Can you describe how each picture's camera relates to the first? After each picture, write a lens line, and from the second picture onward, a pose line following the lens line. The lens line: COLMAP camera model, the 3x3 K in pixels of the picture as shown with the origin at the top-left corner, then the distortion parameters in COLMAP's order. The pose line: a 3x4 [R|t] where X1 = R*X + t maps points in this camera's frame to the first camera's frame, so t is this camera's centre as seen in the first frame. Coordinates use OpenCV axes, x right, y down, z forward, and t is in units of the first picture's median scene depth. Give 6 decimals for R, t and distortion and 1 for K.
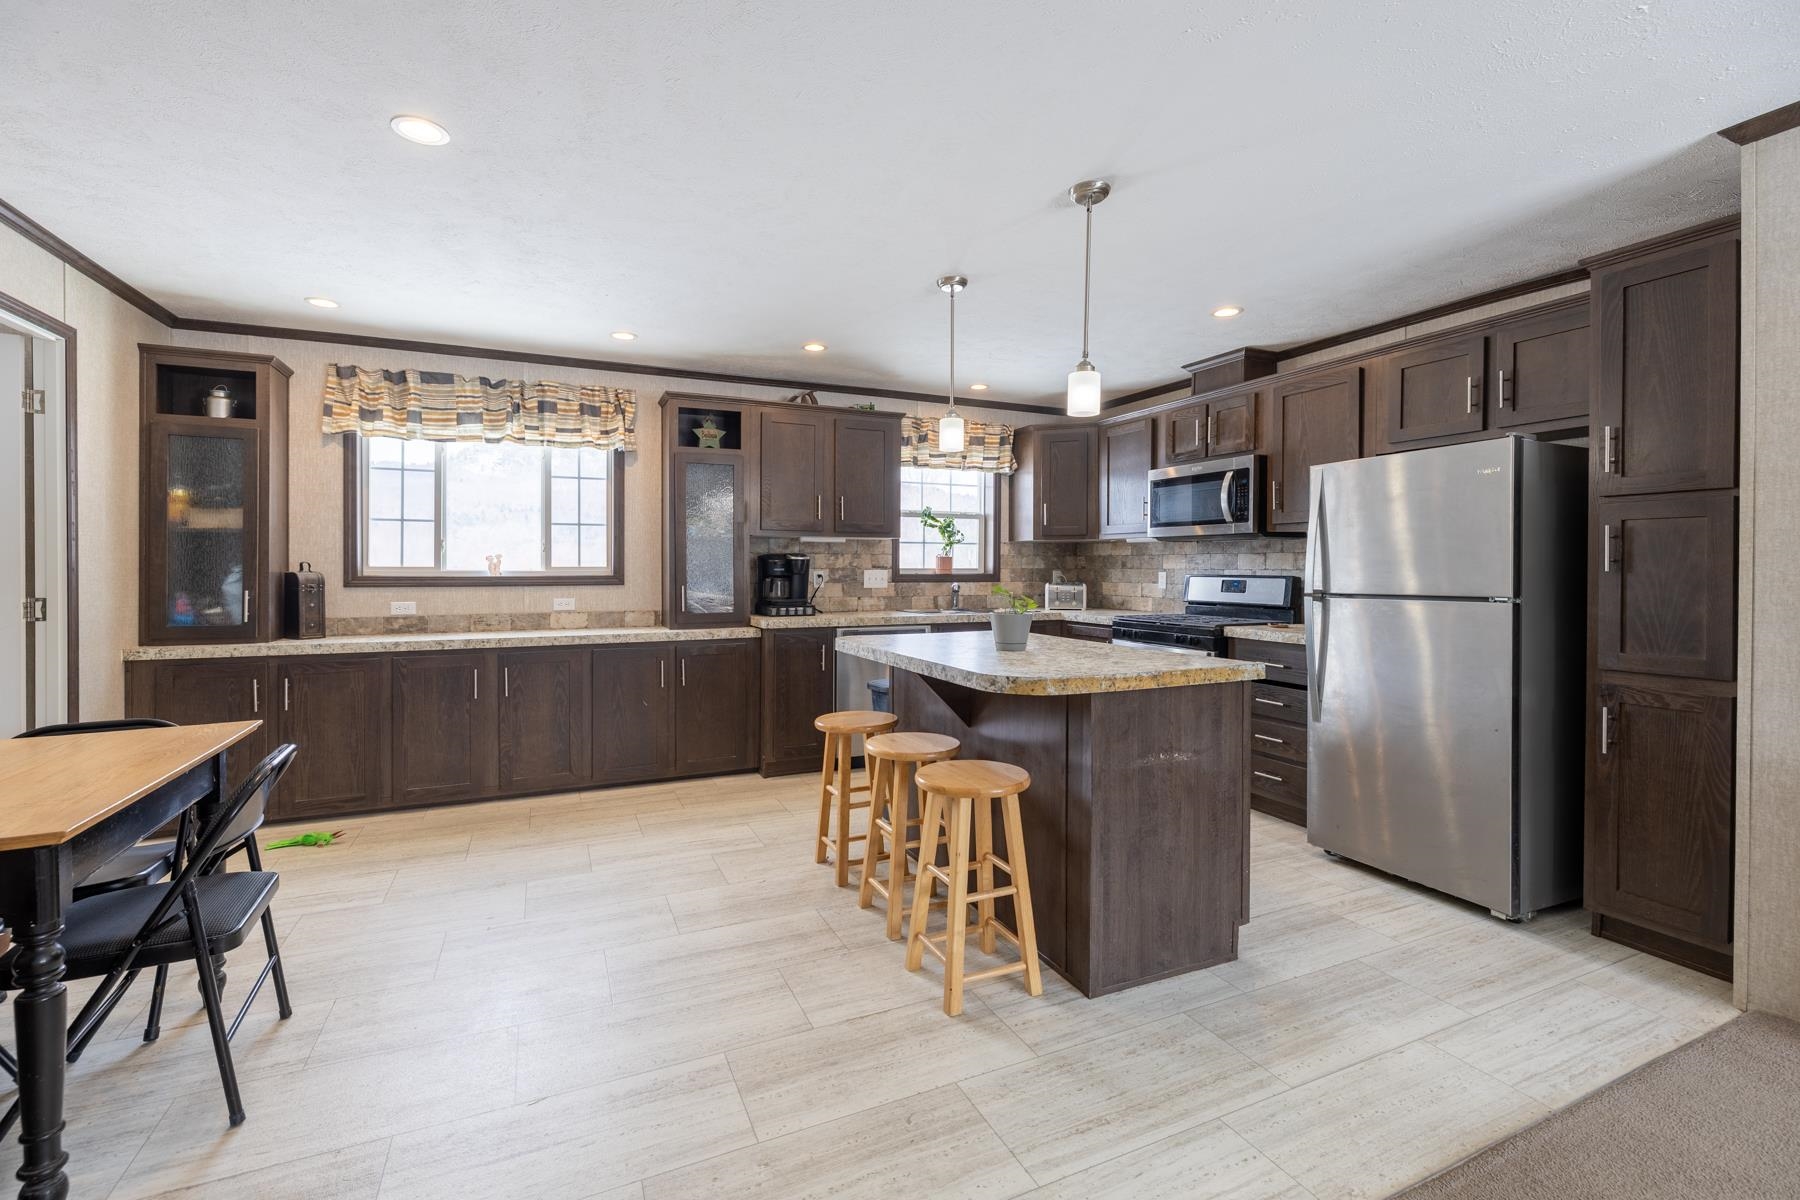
lens RADIAL K [[729.1, 0, 865.7], [0, 729.1, 573.4], [0, 0, 1]] dist [-0.000764, -0.000104]
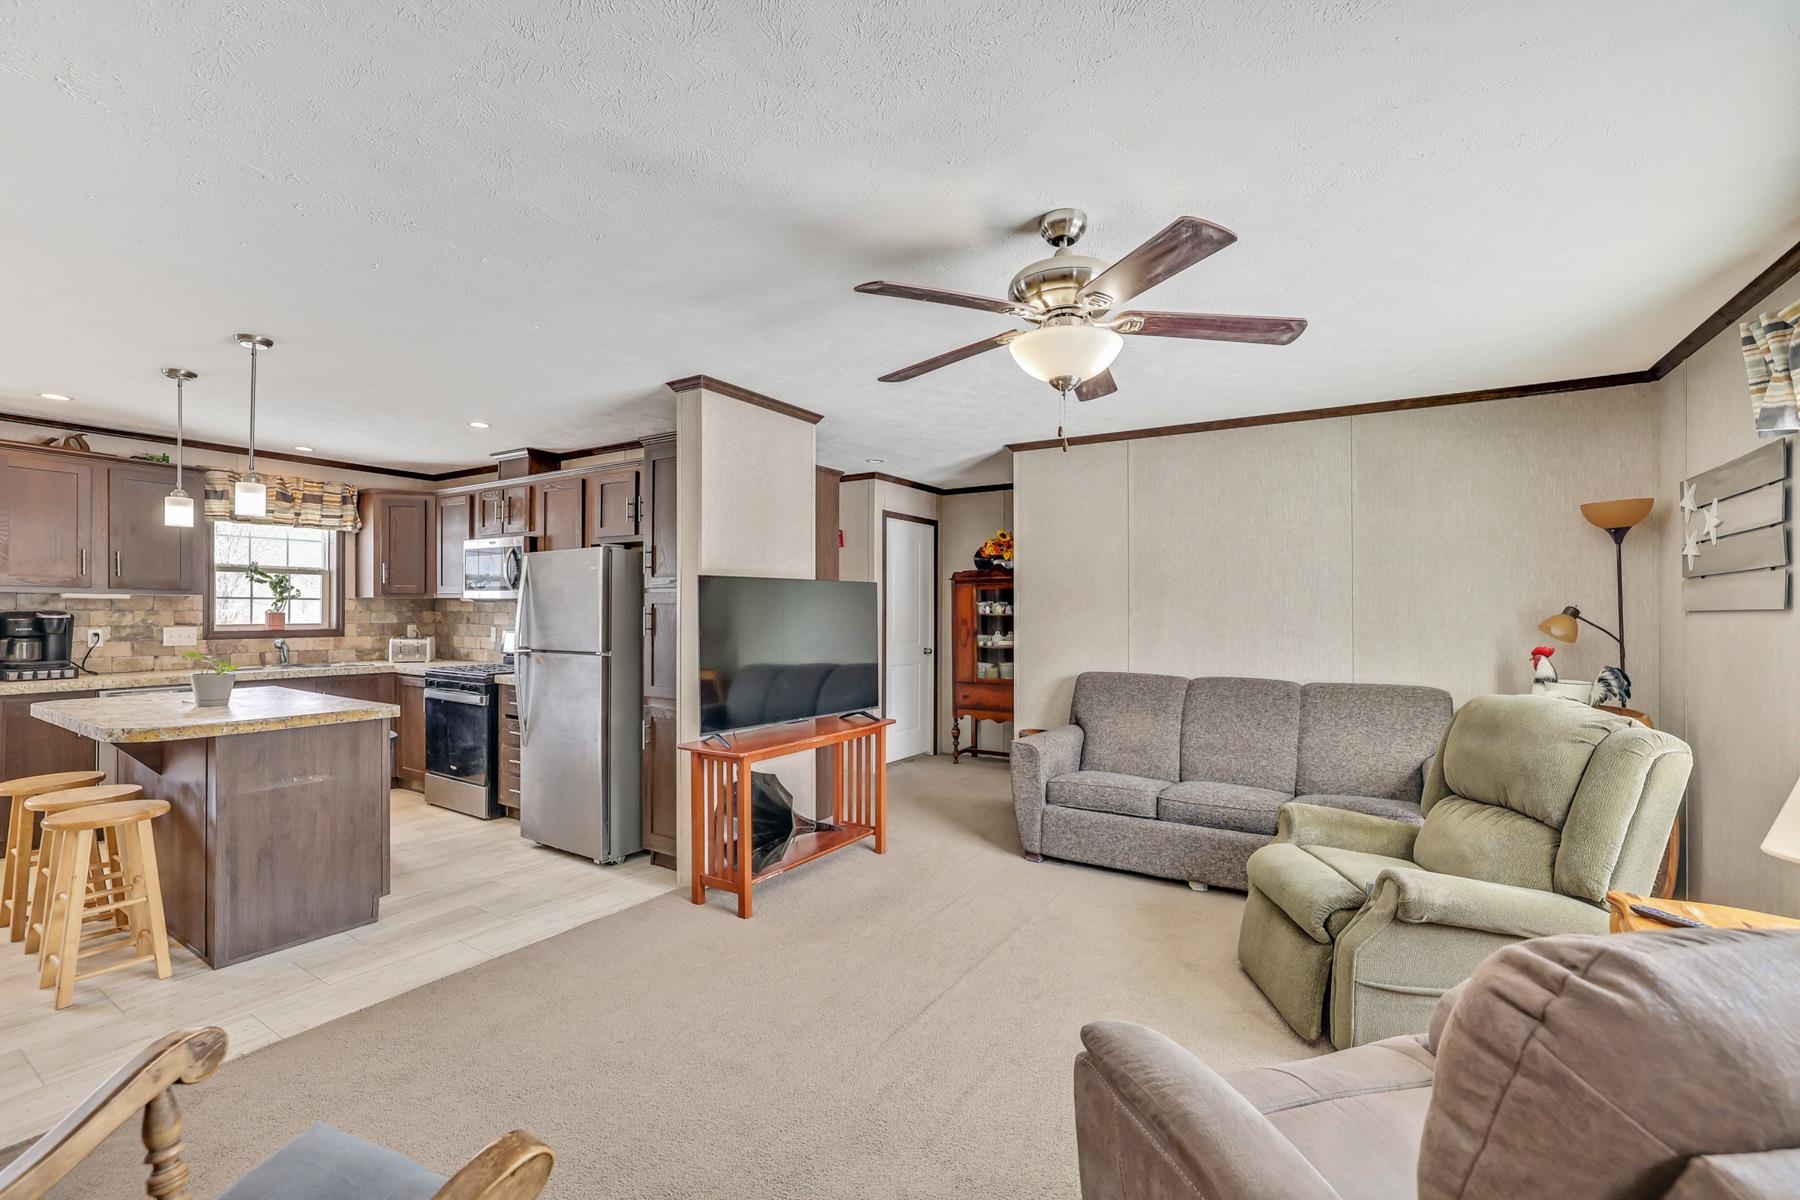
lens RADIAL K [[772.4, 0, 822.6], [0, 772.4, 615.2], [0, 0, 1]] dist [-0.028712, 0.013588]
pose [[0.851067, -0.000132, 0.525057, 0.239193], [-0.000894, 0.999998, 0.001700, -0.026286], [-0.525056, -0.001916, 0.851066, -0.339552]]
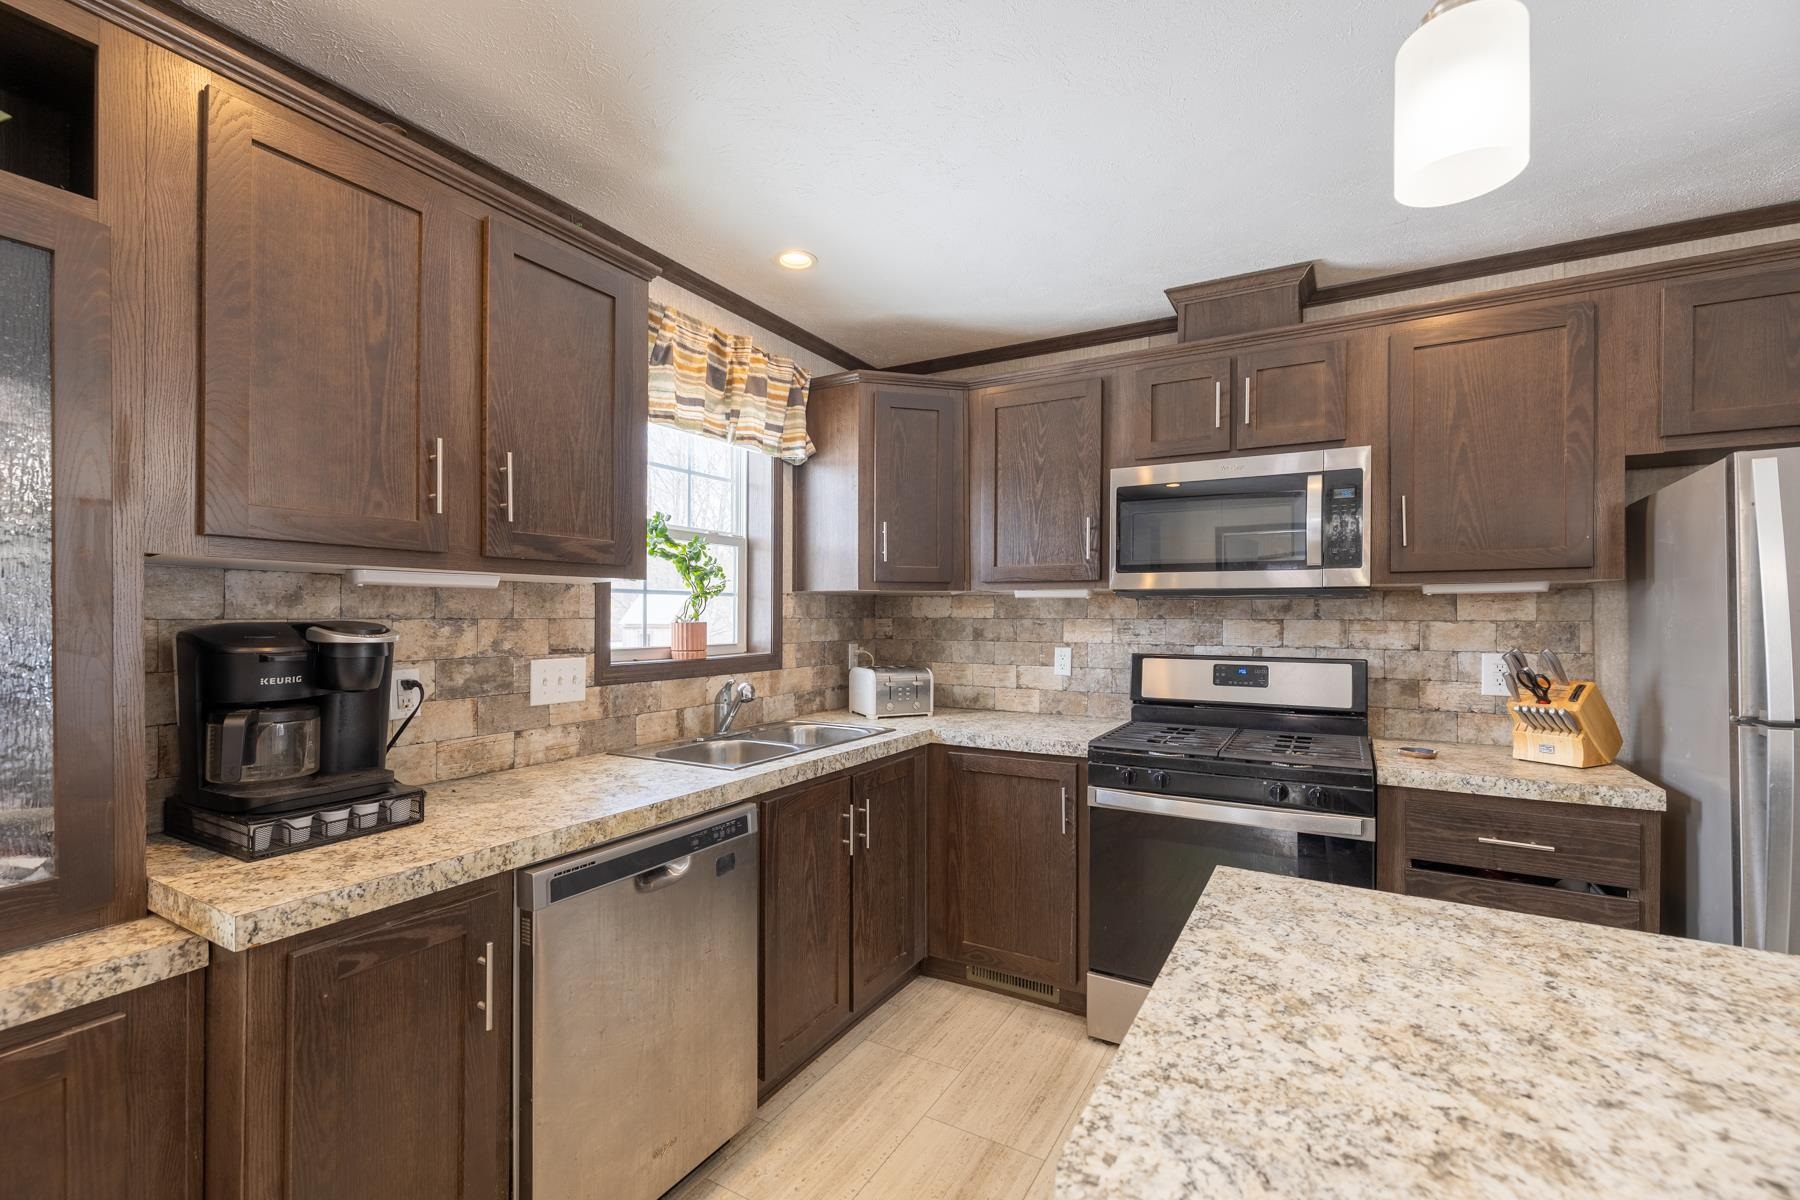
lens RADIAL K [[771.9, 0, 843.6], [0, 771.9, 614.5], [0, 0, 1]] dist [0.000065, 0.000015]
pose [[0.824644, -0.000678, 0.565651, -0.111899], [0.005808, 0.999957, -0.007268, -0.028577], [-0.565622, 0.009279, 0.824613, 0.652097]]
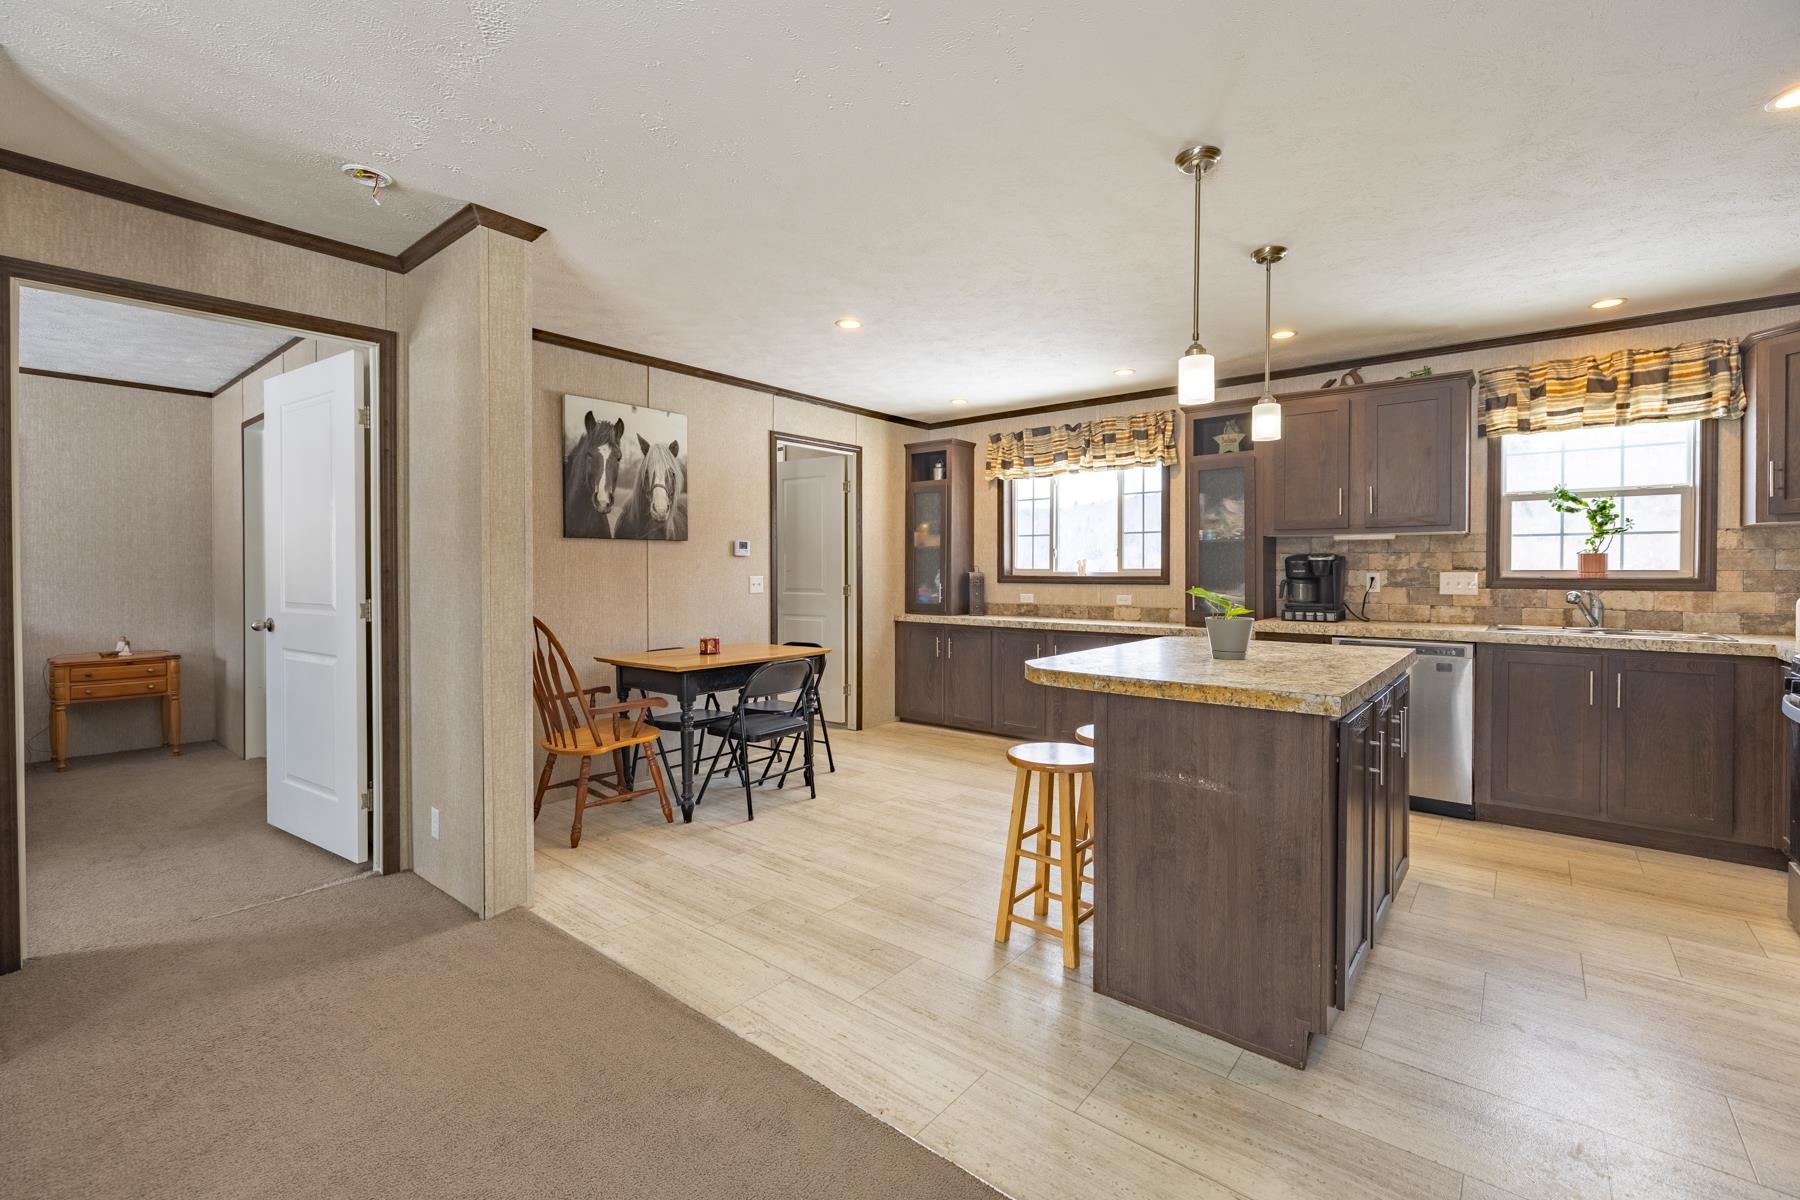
lens RADIAL K [[756.2, 0, 964.4], [0, 756.2, 576.8], [0, 0, 1]] dist [-0.002038, -0.000160]
pose [[0.505961, 0.007222, -0.862526, 0.520588], [-0.006282, 0.999969, 0.004688, 0.000027], [0.862533, 0.003046, 0.505991, 0.142111]]
